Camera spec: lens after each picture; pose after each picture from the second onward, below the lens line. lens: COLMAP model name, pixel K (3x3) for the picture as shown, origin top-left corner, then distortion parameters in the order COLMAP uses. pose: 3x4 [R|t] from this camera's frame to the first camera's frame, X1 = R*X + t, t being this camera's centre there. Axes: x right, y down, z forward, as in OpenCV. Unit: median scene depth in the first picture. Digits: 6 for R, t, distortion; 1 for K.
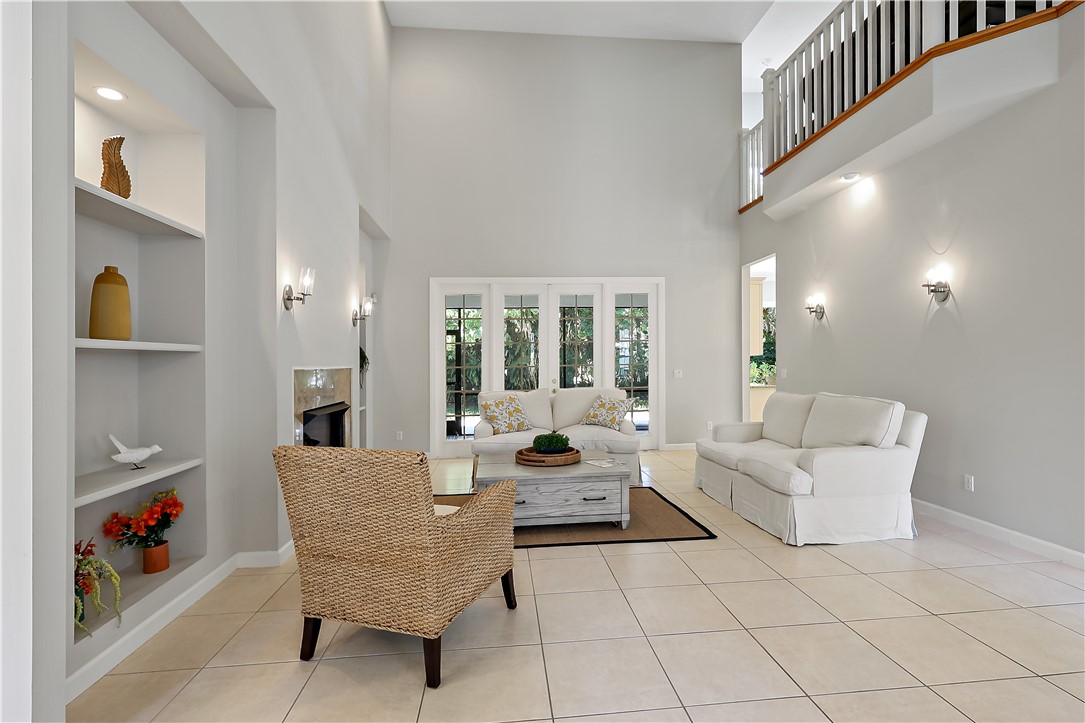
lens RADIAL K [[497.7, 0, 562.7], [0, 497.7, 358.7], [0, 0, 1]] dist [-0.000826, -0.000489]
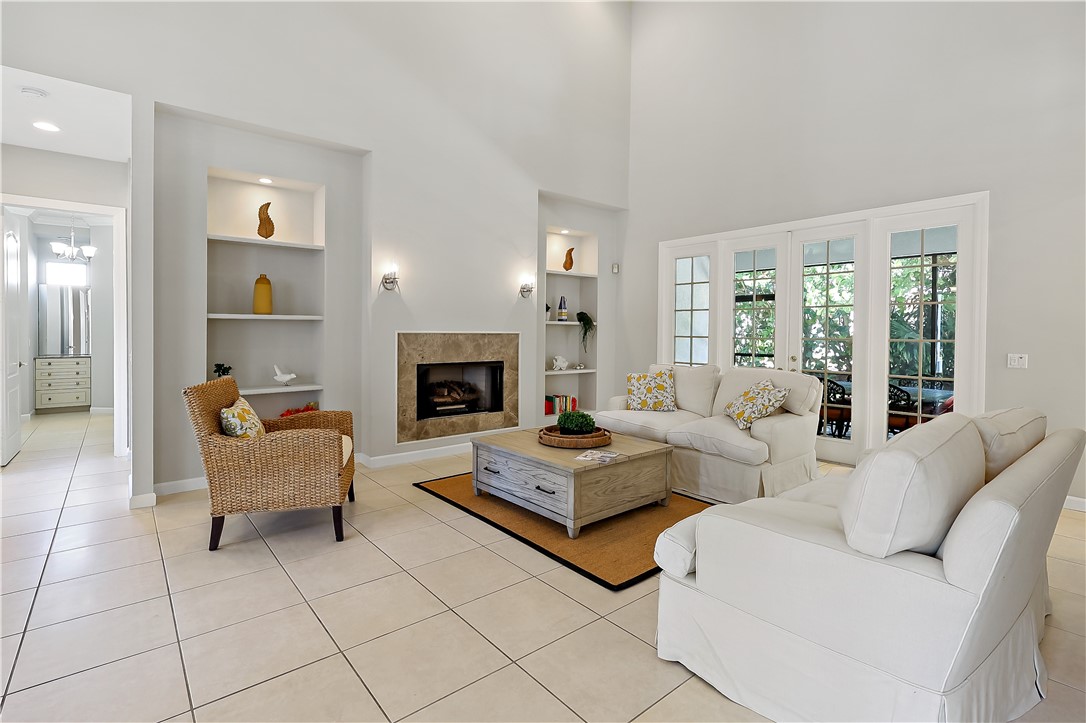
lens RADIAL K [[521.8, 0, 578.8], [0, 521.8, 328.7], [0, 0, 1]] dist [-0.001877, -0.000320]
pose [[0.572969, 0.021106, -0.819305, 0.855422], [-0.012553, 0.999777, 0.016976, -0.018466], [0.819481, 0.000558, 0.573106, 0.530499]]
